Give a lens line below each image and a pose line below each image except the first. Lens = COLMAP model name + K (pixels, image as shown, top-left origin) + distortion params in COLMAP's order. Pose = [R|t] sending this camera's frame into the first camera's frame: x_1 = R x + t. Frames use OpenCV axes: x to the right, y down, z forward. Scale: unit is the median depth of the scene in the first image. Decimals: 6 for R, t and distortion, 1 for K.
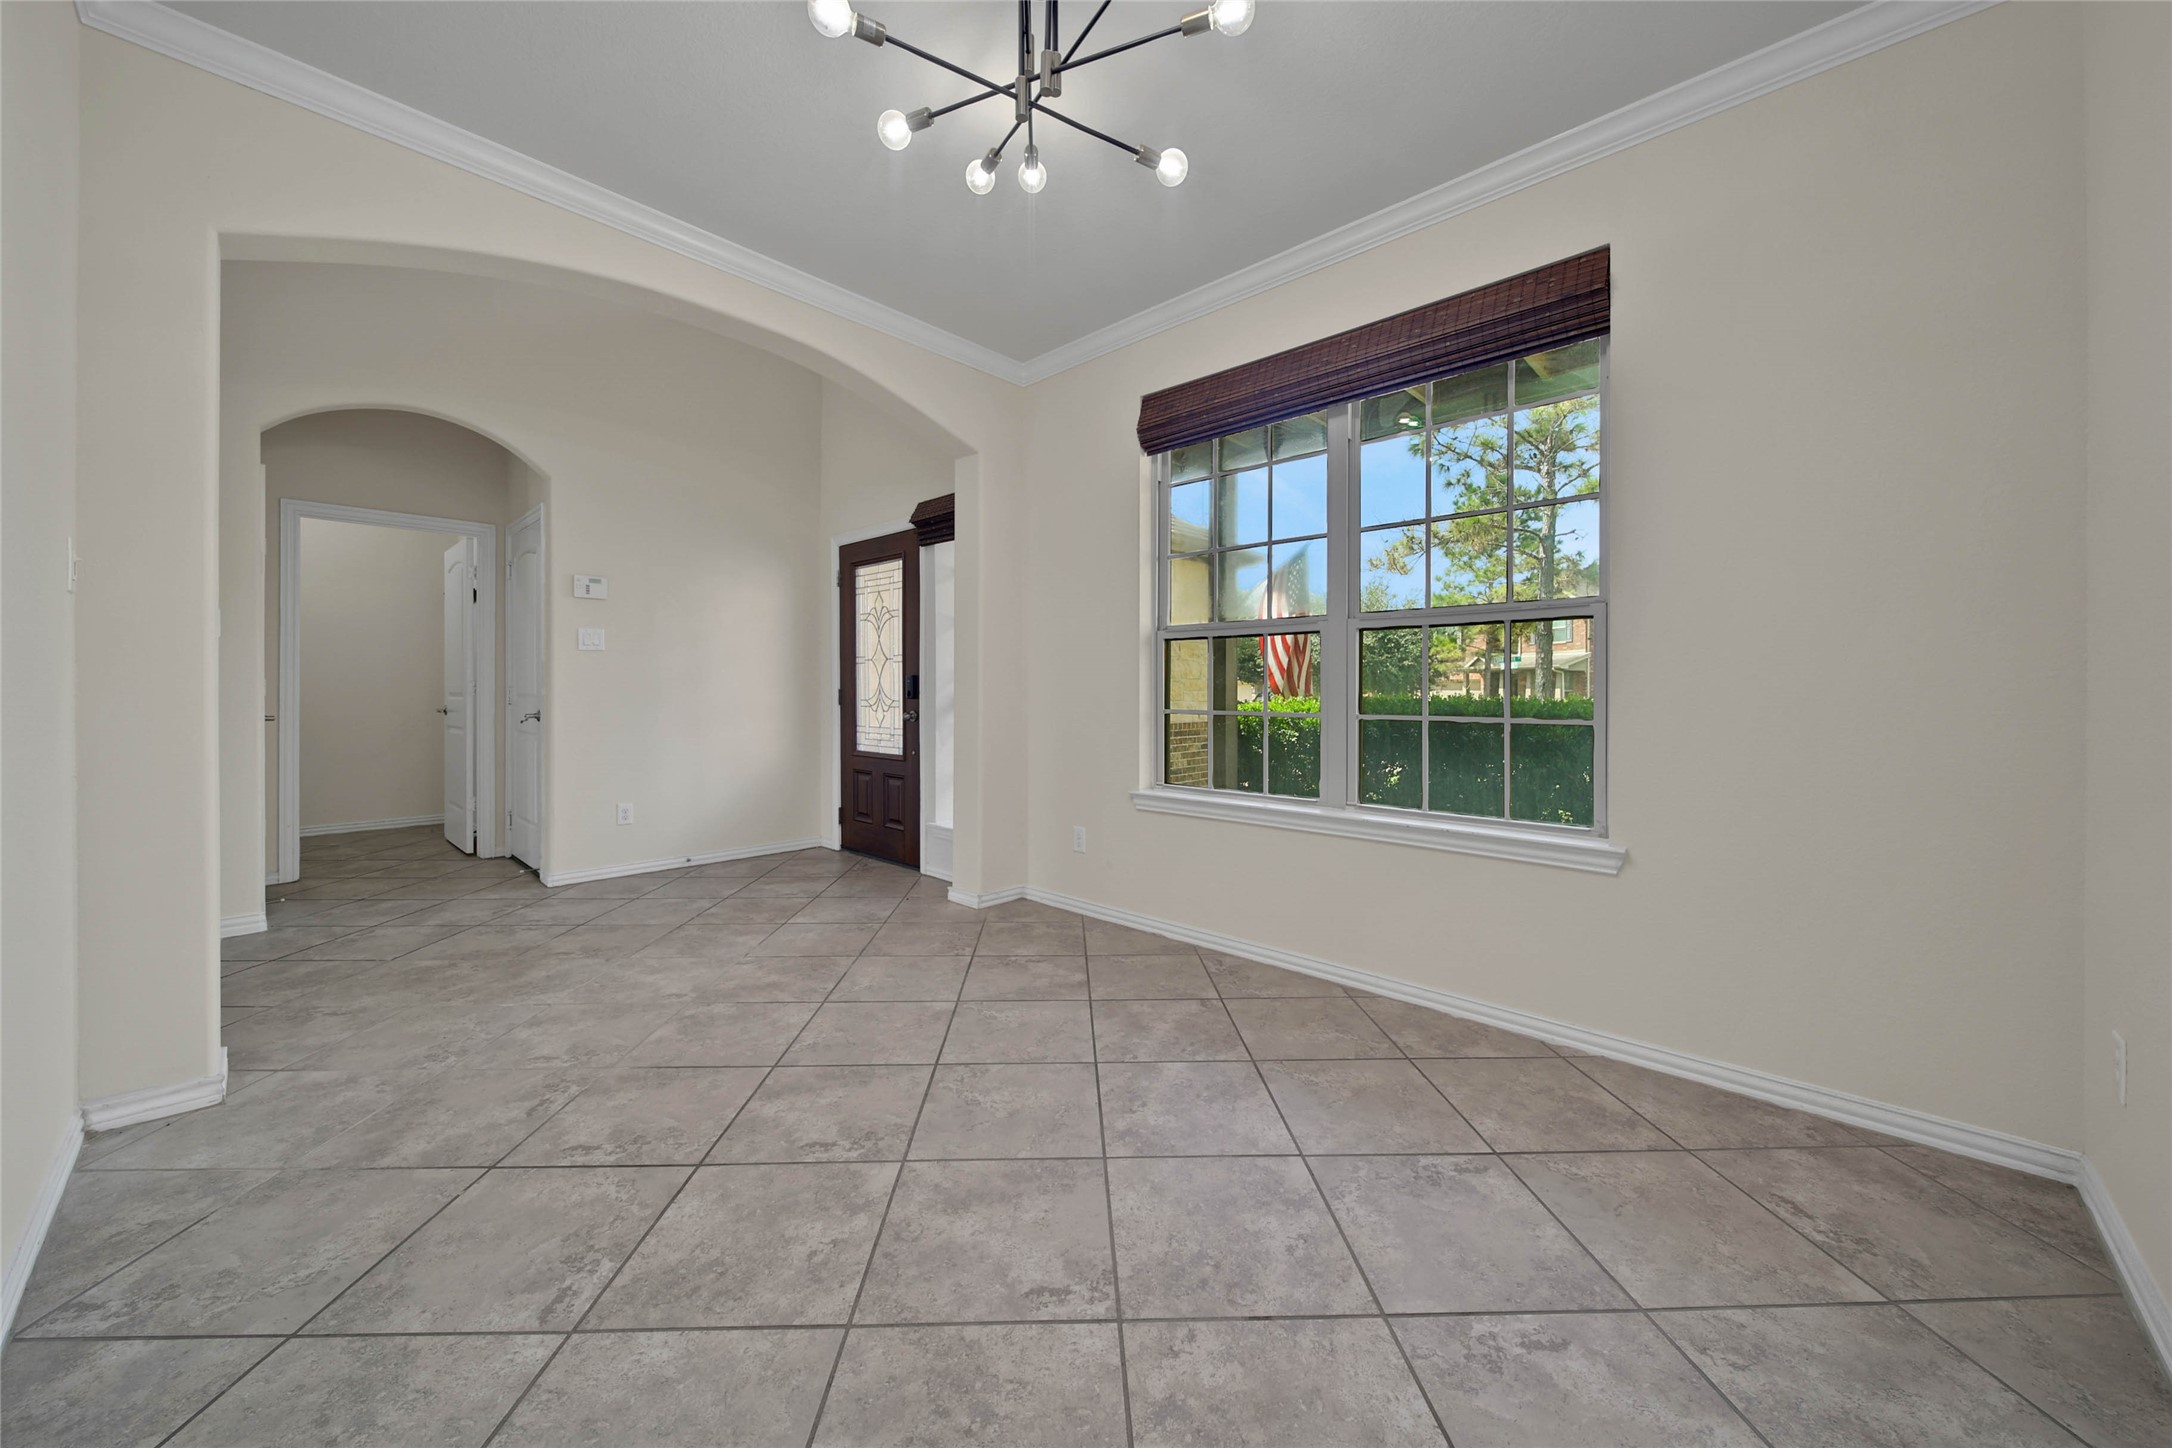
lens RADIAL K [[777.6, 0, 1088.8], [0, 777.6, 705.8], [0, 0, 1]] dist [0.000417, -0.000500]
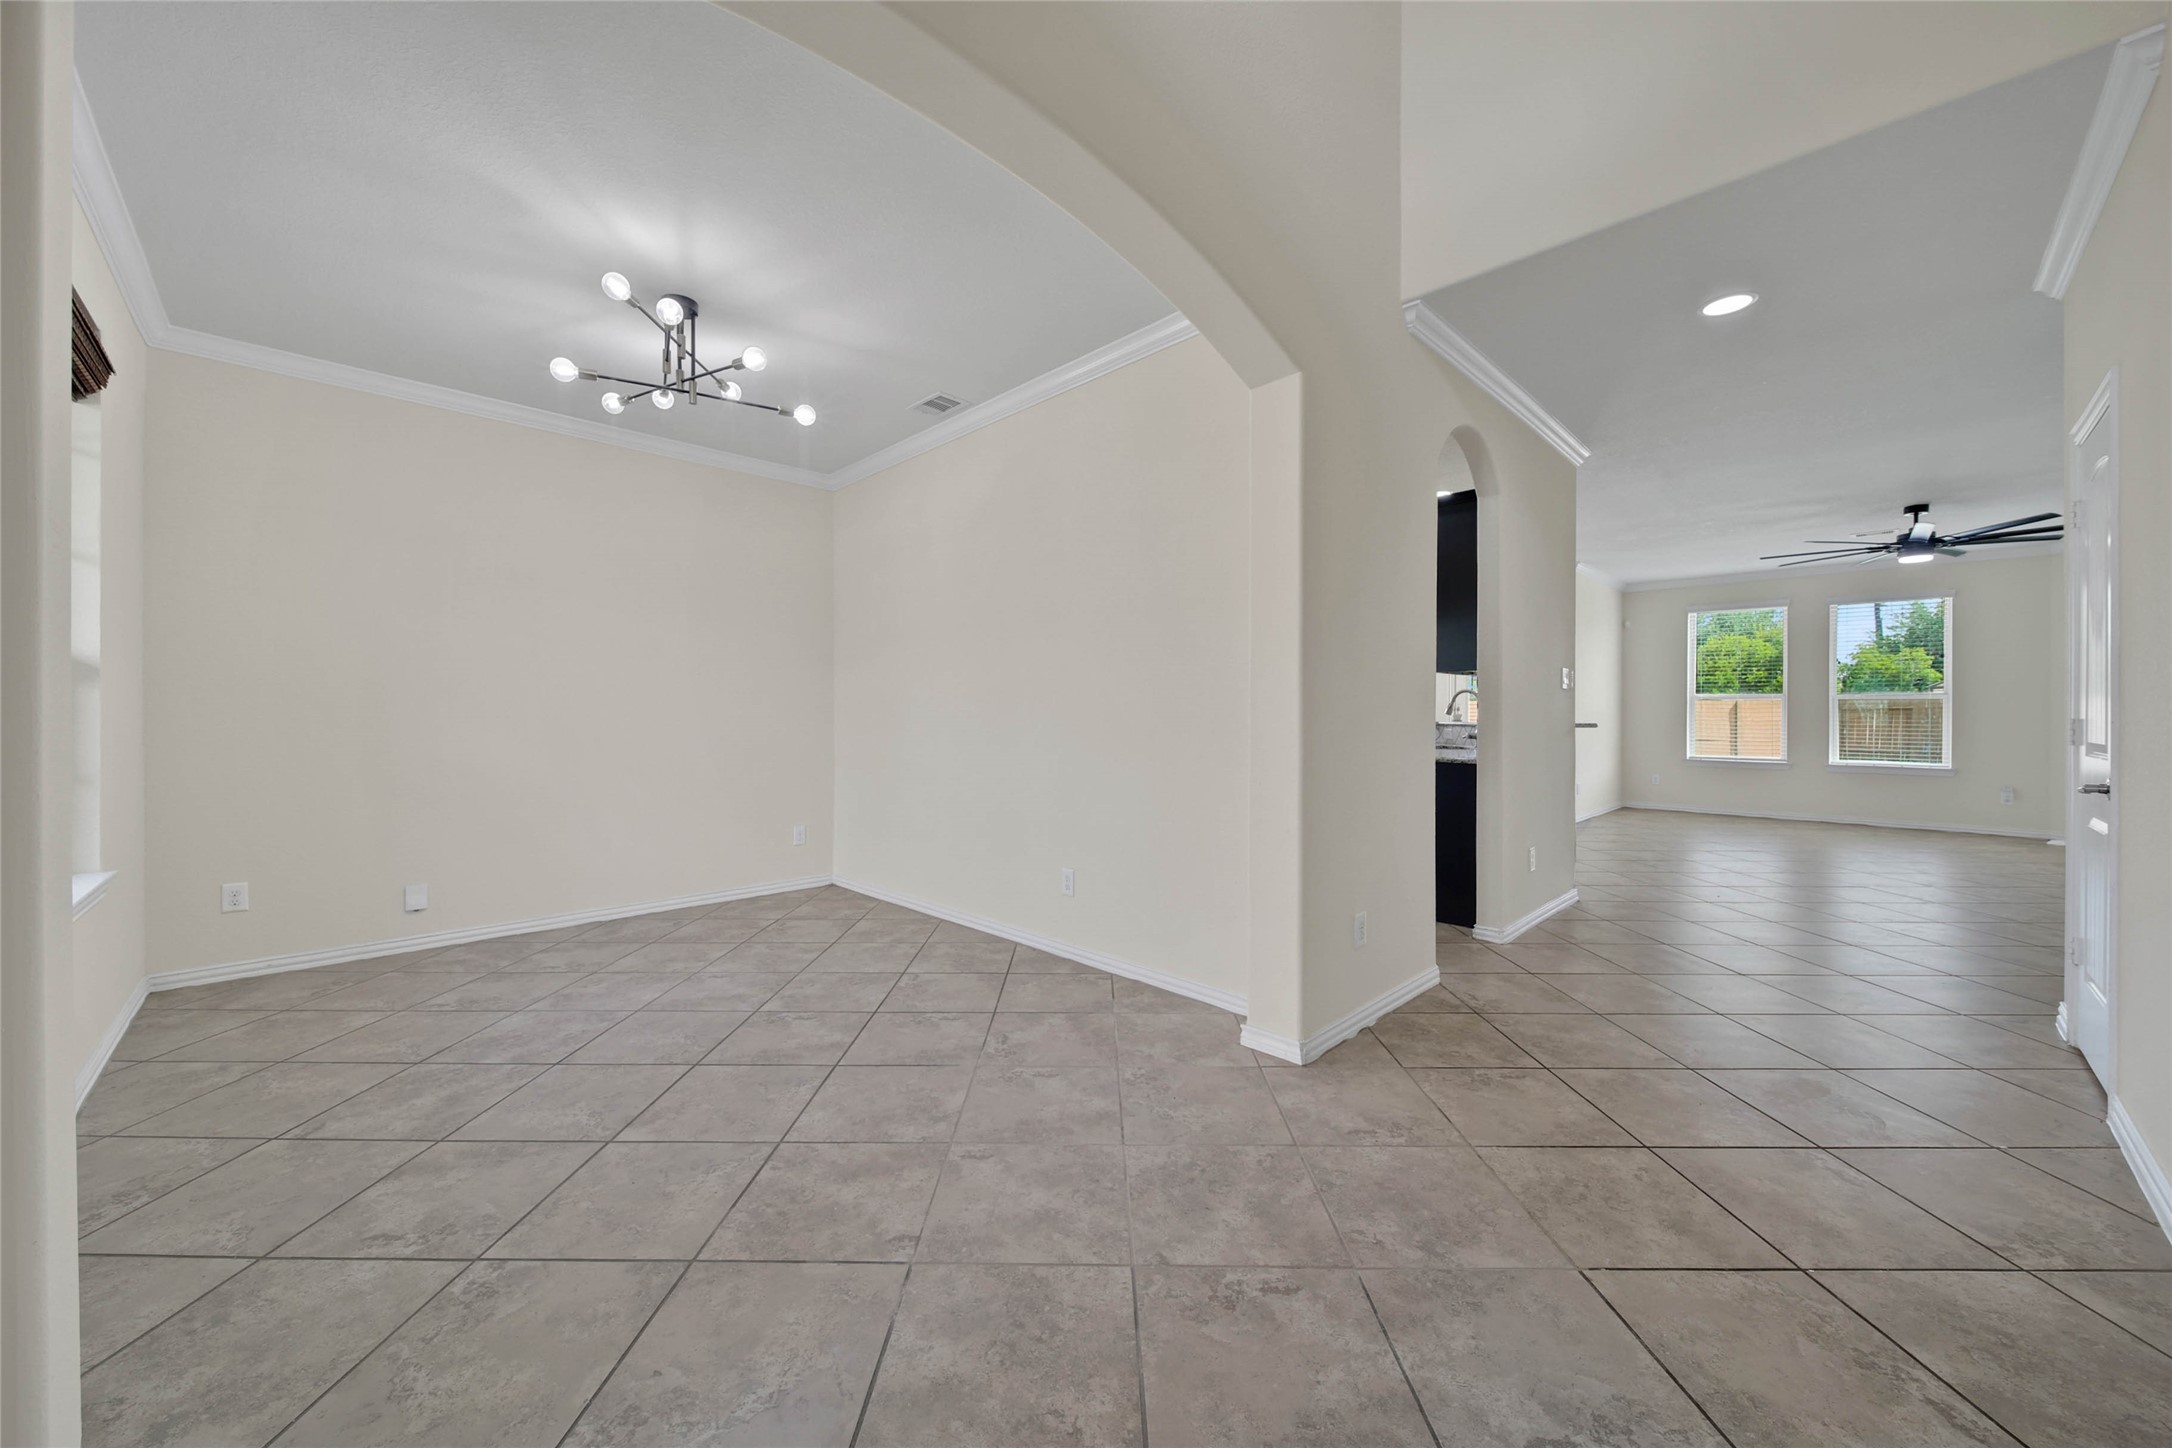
lens RADIAL K [[777.6, 0, 1088.8], [0, 777.6, 705.8], [0, 0, 1]] dist [0.000417, -0.000500]
pose [[-0.999351, -0.003090, 0.035899, -0.829510], [-0.002704, 0.999938, 0.010795, -0.080322], [-0.035930, 0.010691, -0.999297, 2.161613]]
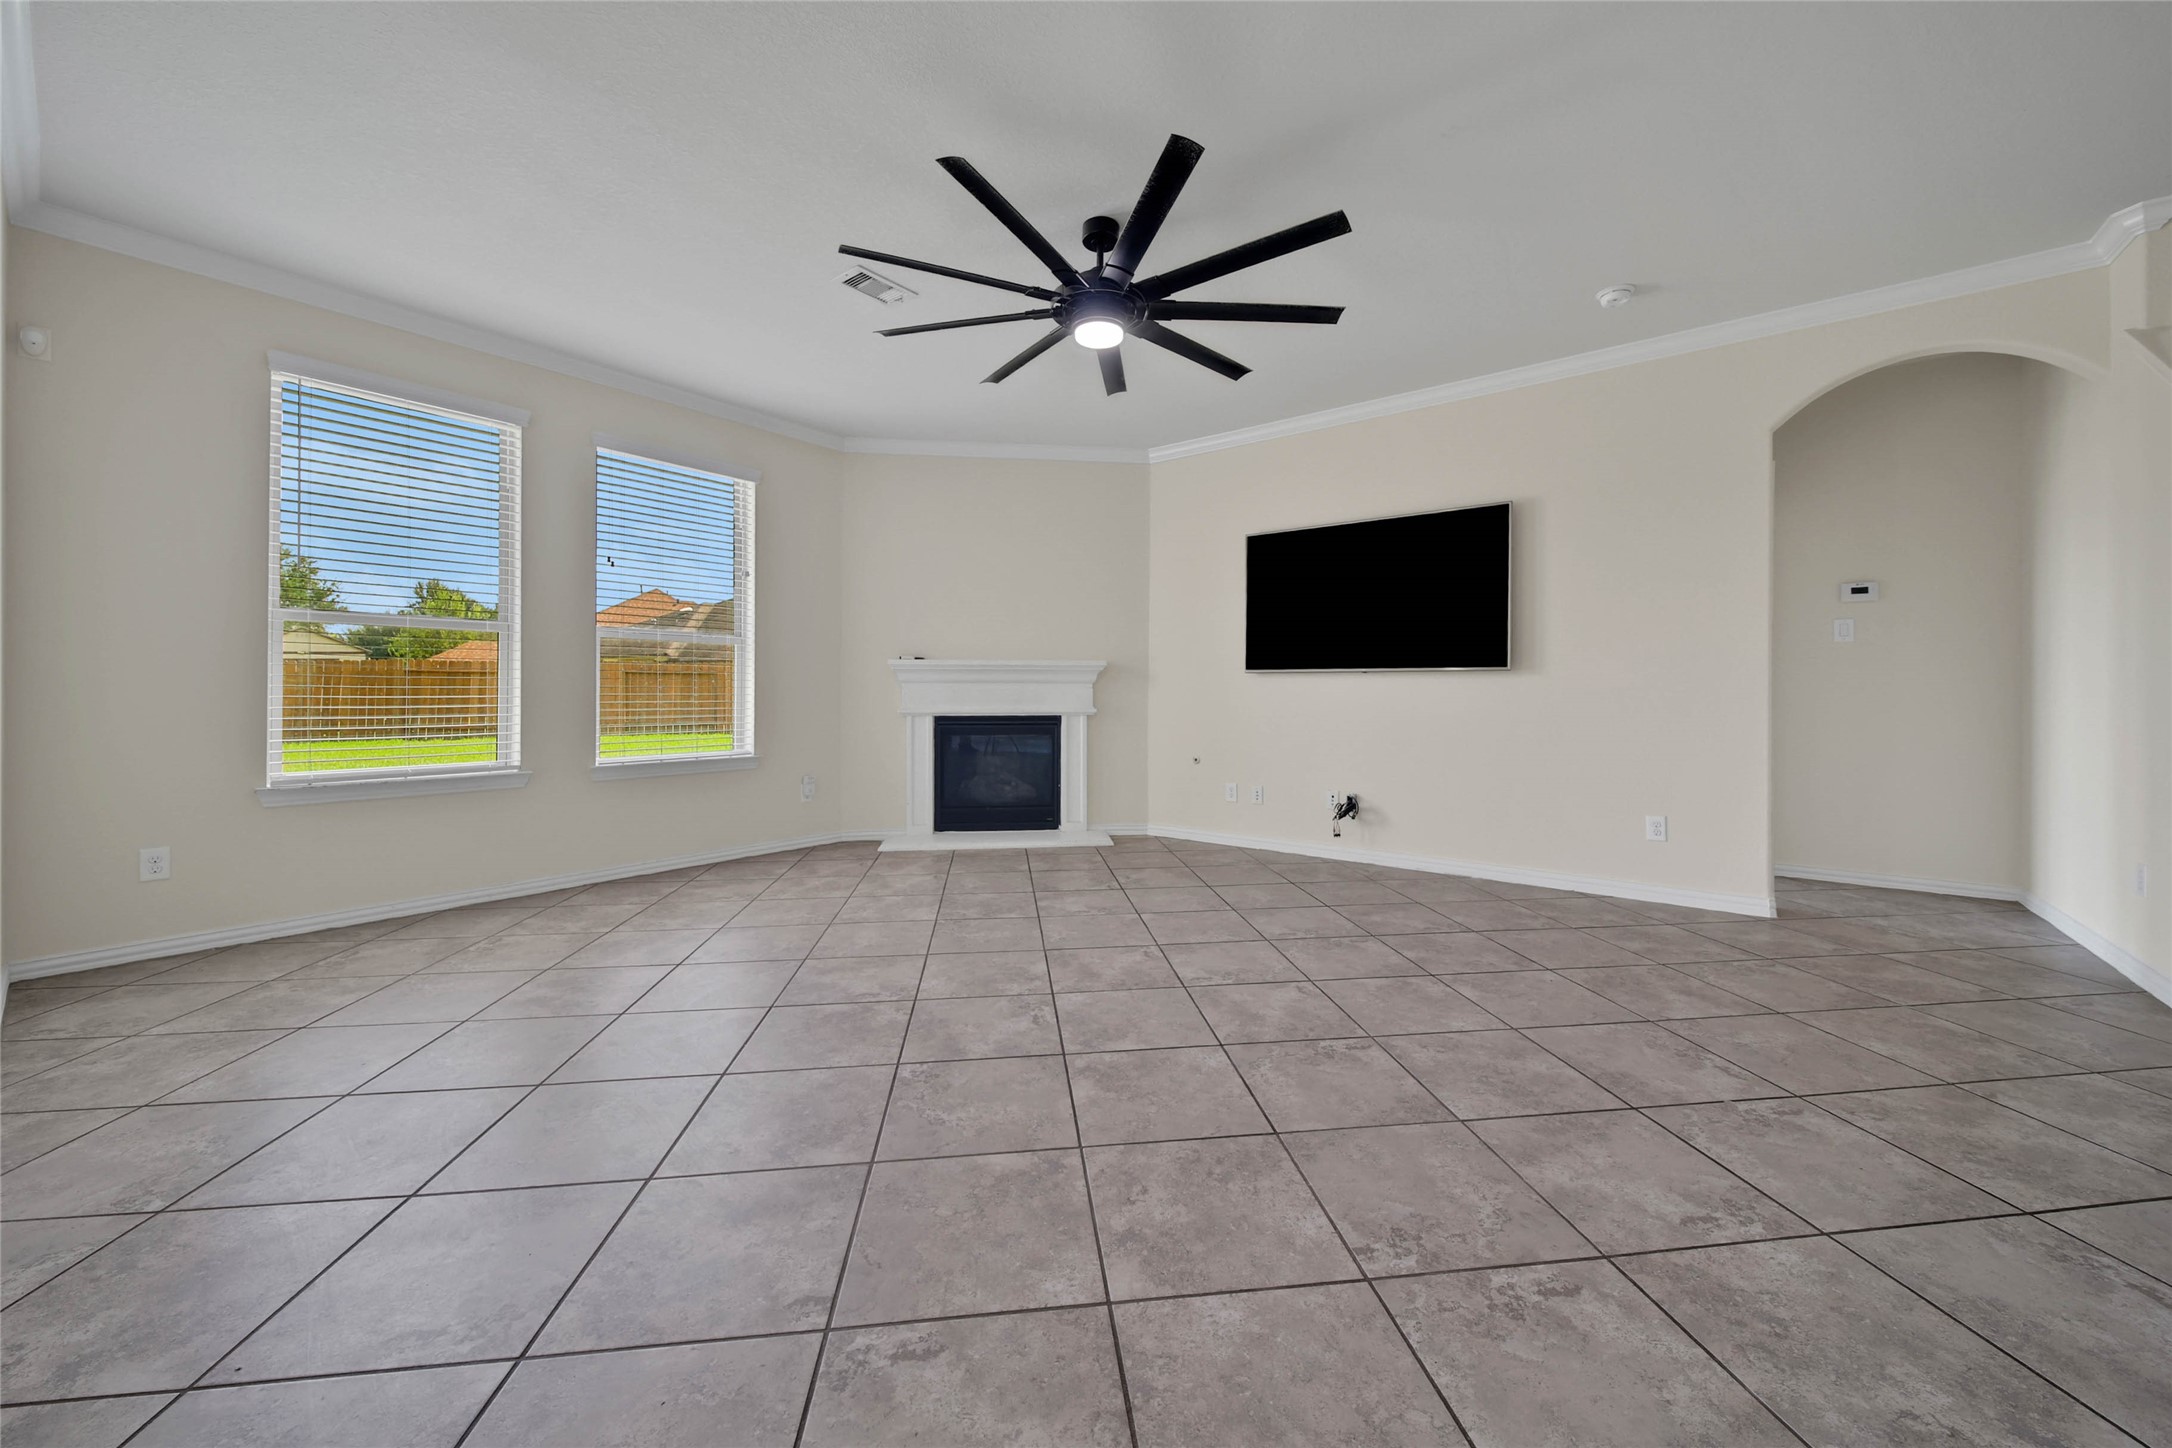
lens RADIAL K [[796.3, 0, 1097.0], [0, 796.3, 687.6], [0, 0, 1]] dist [-0.001657, -0.000455]
pose [[0.105464, -0.004683, -0.994412, -2.282875], [-0.022161, 0.999730, -0.007058, 0.027561], [0.994176, 0.022781, 0.105332, -0.780328]]
